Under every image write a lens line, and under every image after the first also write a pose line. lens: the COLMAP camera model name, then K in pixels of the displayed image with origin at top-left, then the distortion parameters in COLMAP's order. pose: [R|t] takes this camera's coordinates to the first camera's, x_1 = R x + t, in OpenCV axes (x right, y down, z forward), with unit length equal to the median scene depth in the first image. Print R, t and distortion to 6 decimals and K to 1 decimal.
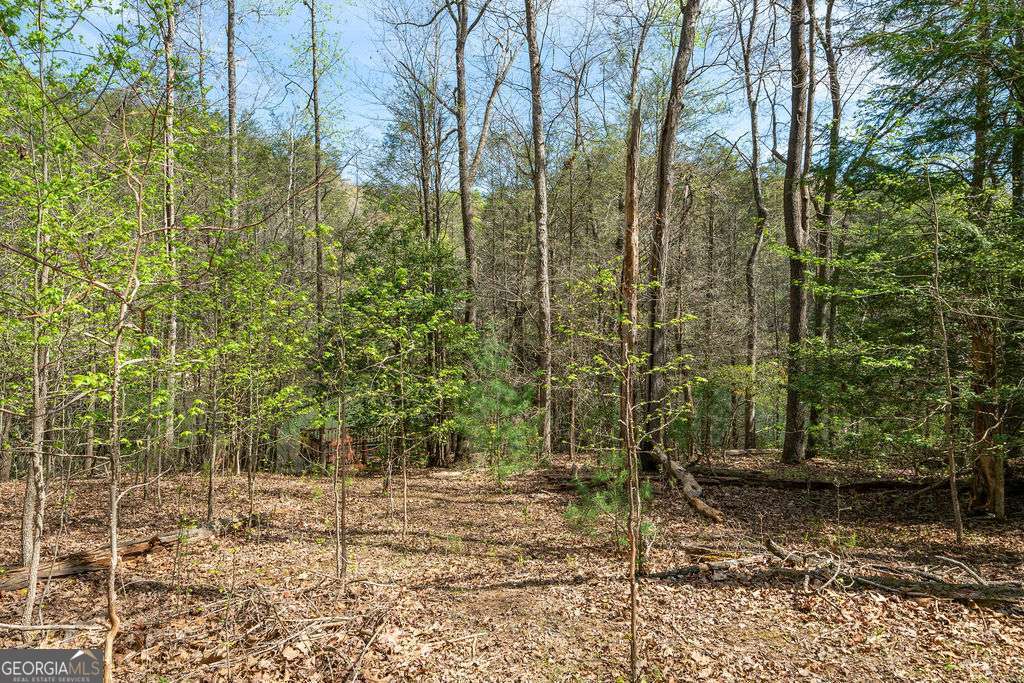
lens RADIAL K [[663.3, 0, 514.2], [0, 663.3, 346.5], [0, 0, 1]] dist [0.025493, 0.001053]
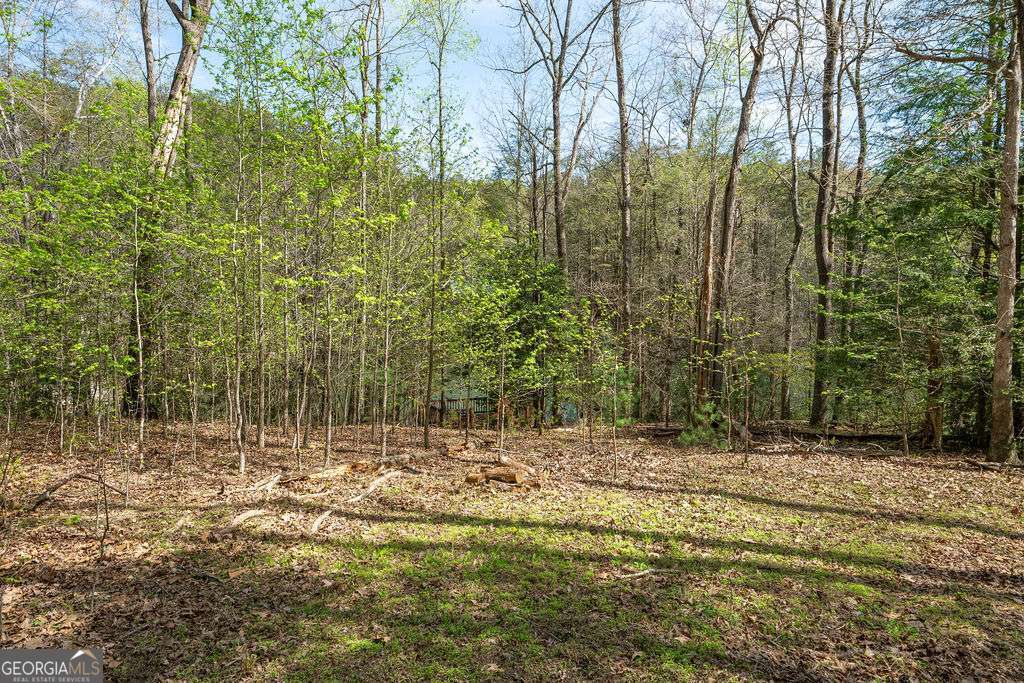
lens RADIAL K [[663.3, 0, 514.2], [0, 663.3, 346.5], [0, 0, 1]] dist [0.025493, 0.001053]
pose [[0.998800, 0.009925, -0.047966, -0.097504], [-0.008680, 0.999622, 0.026090, -0.013065], [0.048207, -0.025642, 0.998508, -0.277266]]
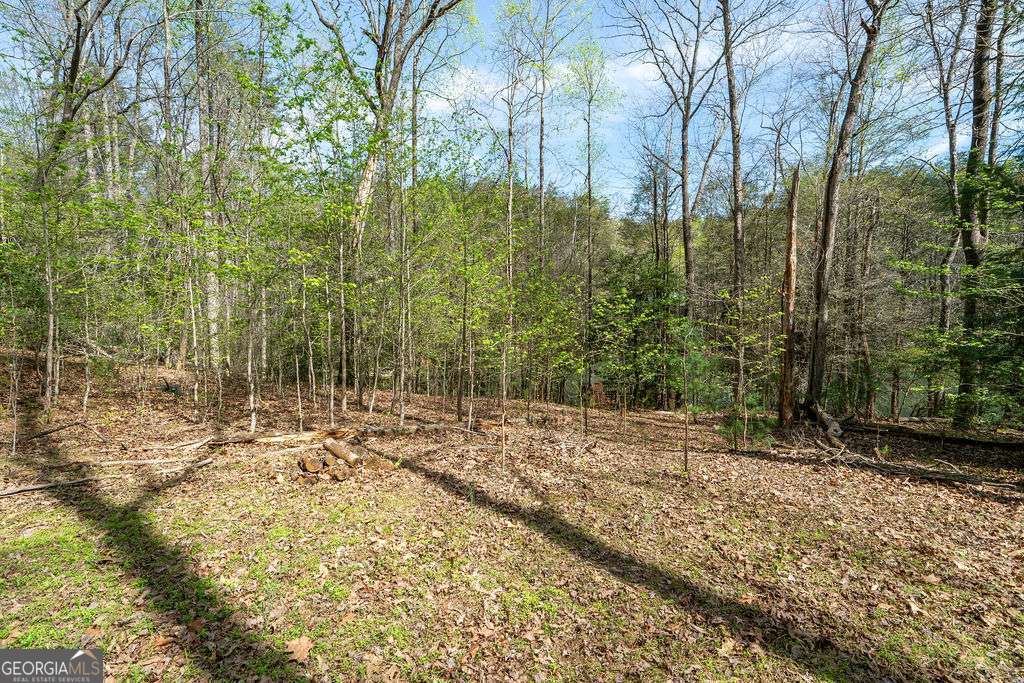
lens RADIAL K [[467.0, 0, 512.0], [0, 467.0, 341.5], [0, 0, 1]] dist [0.002620, 0.006808]
pose [[0.894903, 0.013796, -0.446048, 0.045955], [-0.005171, 0.999776, 0.020548, 0.001553], [0.446231, -0.016082, 0.894773, -0.102946]]
